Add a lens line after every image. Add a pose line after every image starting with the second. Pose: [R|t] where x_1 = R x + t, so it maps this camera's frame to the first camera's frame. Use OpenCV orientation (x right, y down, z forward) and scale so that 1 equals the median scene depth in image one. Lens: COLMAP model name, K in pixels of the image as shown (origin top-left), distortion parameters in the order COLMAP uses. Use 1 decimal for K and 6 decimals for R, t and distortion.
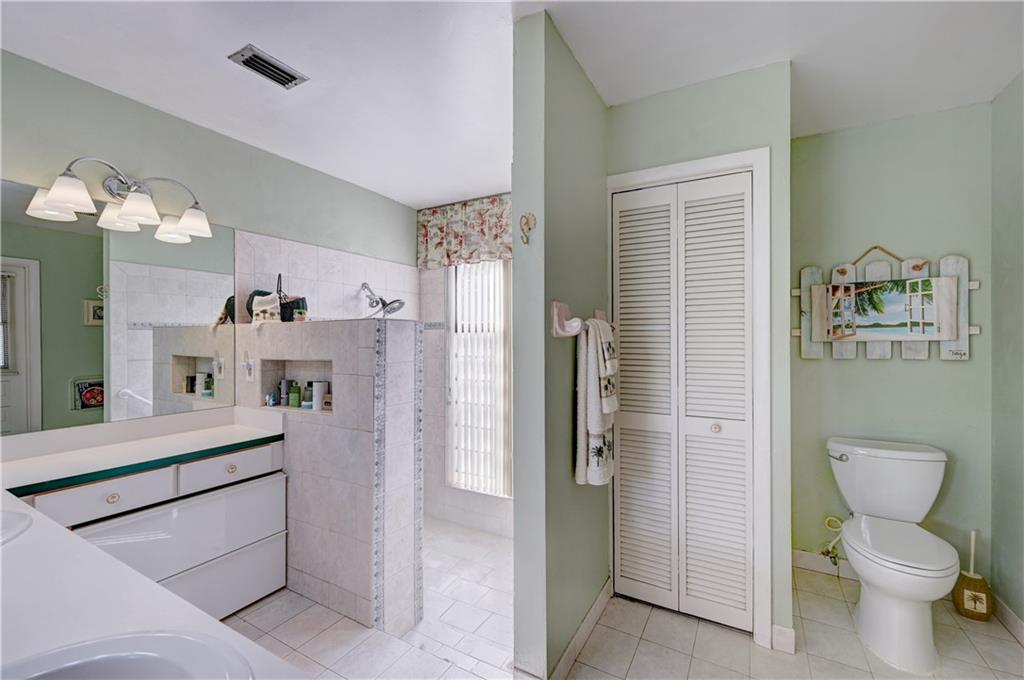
lens RADIAL K [[417.7, 0, 517.7], [0, 417.7, 341.2], [0, 0, 1]] dist [-0.000308, -0.000422]
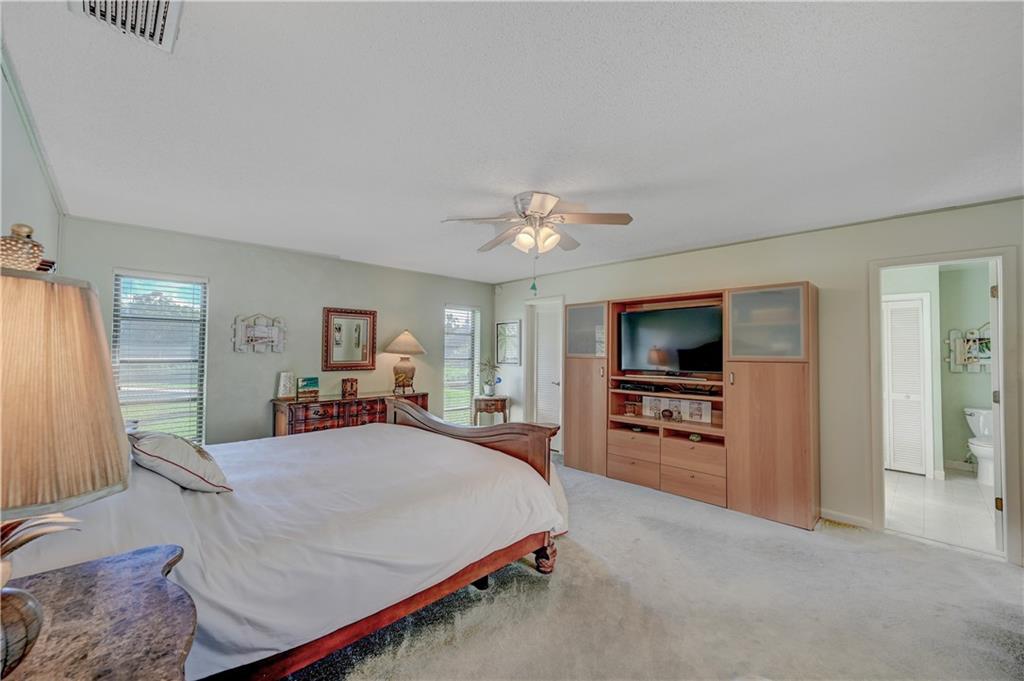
lens RADIAL K [[417.7, 0, 511.1], [0, 417.7, 334.7], [0, 0, 1]] dist [-0.000308, -0.000422]
pose [[0.964368, 0.001667, -0.264560, -0.689291], [-0.009064, 0.999601, -0.026742, -0.051080], [0.264410, 0.028187, 0.963998, -1.230464]]
